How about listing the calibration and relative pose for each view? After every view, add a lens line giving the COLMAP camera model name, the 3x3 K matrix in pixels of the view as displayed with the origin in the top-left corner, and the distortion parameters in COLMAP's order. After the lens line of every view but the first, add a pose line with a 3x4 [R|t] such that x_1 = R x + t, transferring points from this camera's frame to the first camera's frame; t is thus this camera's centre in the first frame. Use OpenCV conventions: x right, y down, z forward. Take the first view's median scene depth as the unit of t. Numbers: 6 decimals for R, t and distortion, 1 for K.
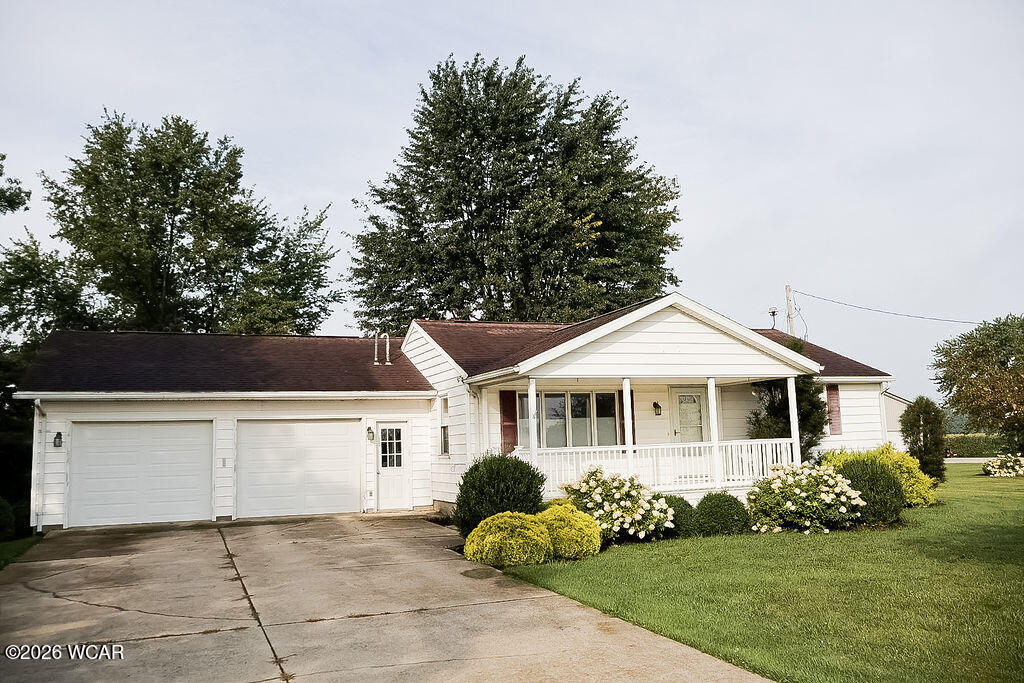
lens RADIAL K [[857.0, 0, 514.5], [0, 857.0, 343.0], [0, 0, 1]] dist [-0.001023, -0.002063]
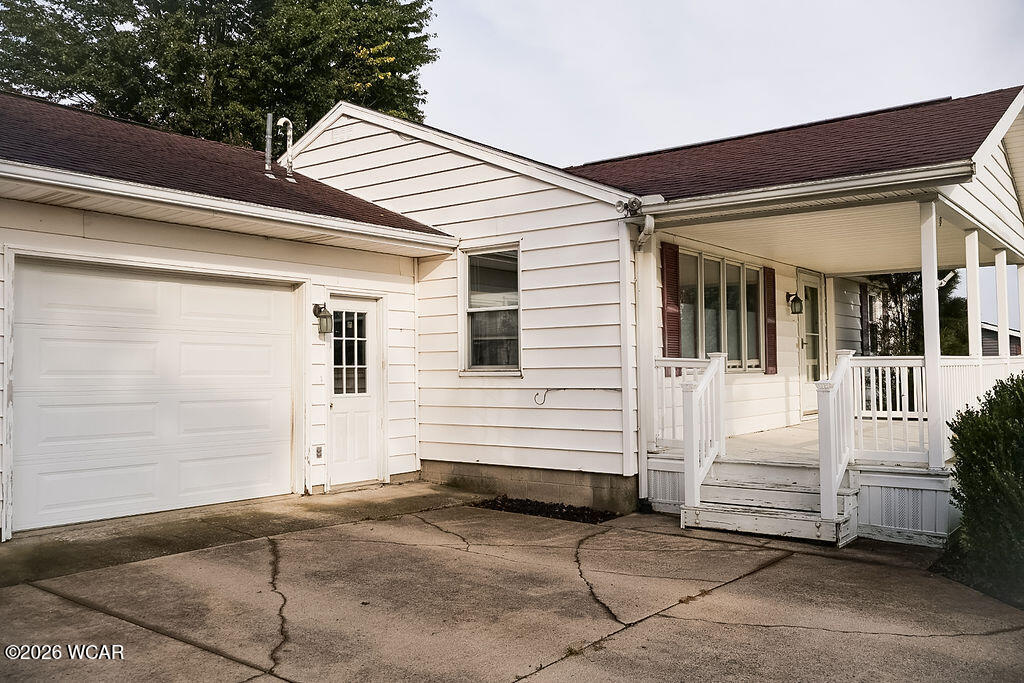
lens RADIAL K [[857.0, 0, 514.5], [0, 857.0, 343.0], [0, 0, 1]] dist [-0.001023, -0.002063]
pose [[0.845798, 0.036451, 0.532256, -0.321562], [-0.077373, 0.995496, 0.054776, 0.085862], [-0.527863, -0.087512, 0.844809, 0.568030]]
